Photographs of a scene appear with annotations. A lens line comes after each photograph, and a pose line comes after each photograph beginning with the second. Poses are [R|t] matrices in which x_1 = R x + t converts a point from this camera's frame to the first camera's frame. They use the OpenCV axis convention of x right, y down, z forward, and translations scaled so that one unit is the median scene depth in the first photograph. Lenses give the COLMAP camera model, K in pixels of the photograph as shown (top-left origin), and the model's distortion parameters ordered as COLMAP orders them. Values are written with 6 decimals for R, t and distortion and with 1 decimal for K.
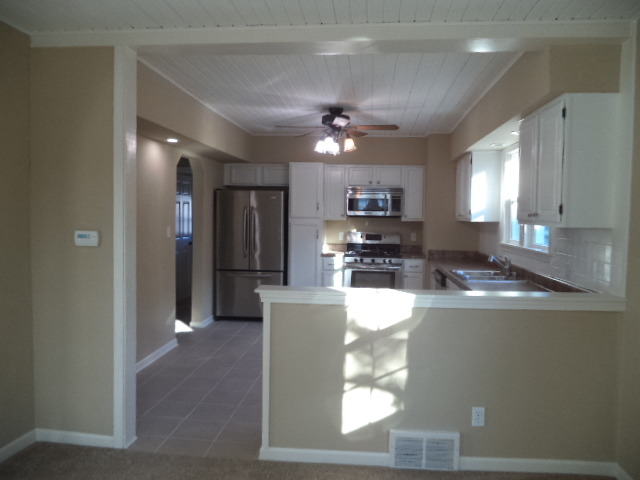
lens RADIAL K [[511.8, 0, 320.0], [0, 511.8, 240.0], [0, 0, 1]] dist [-0.041502, 0.012437]
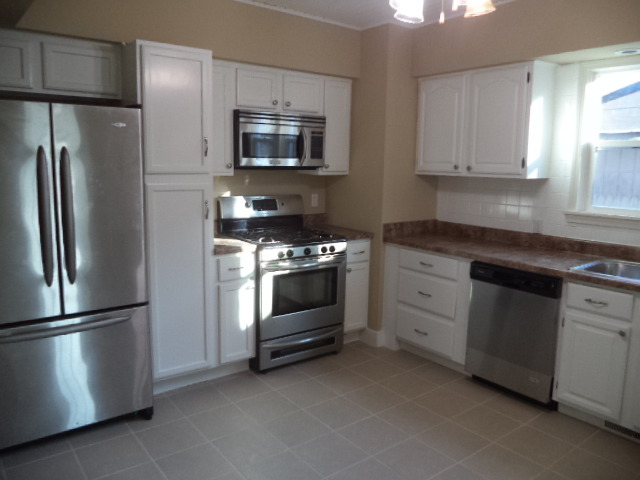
lens RADIAL K [[511.8, 0, 320.0], [0, 511.8, 240.0], [0, 0, 1]] dist [-0.041502, 0.012437]
pose [[0.726879, -0.109424, 0.677992, -0.299722], [0.028389, 0.991169, 0.129533, -0.049088], [-0.686178, -0.074907, 0.723567, 0.719678]]
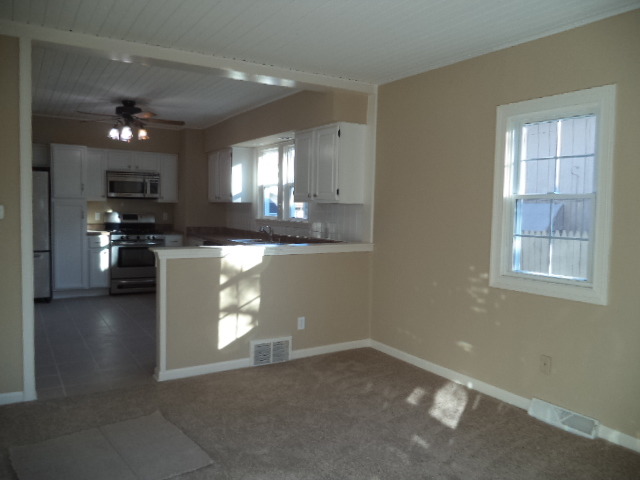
lens RADIAL K [[511.8, 0, 320.0], [0, 511.8, 240.0], [0, 0, 1]] dist [-0.041502, 0.012437]
pose [[0.795530, -0.035592, 0.604868, -0.302277], [0.019841, 0.999268, 0.032706, 0.020709], [-0.605589, -0.014017, 0.795654, -0.148123]]
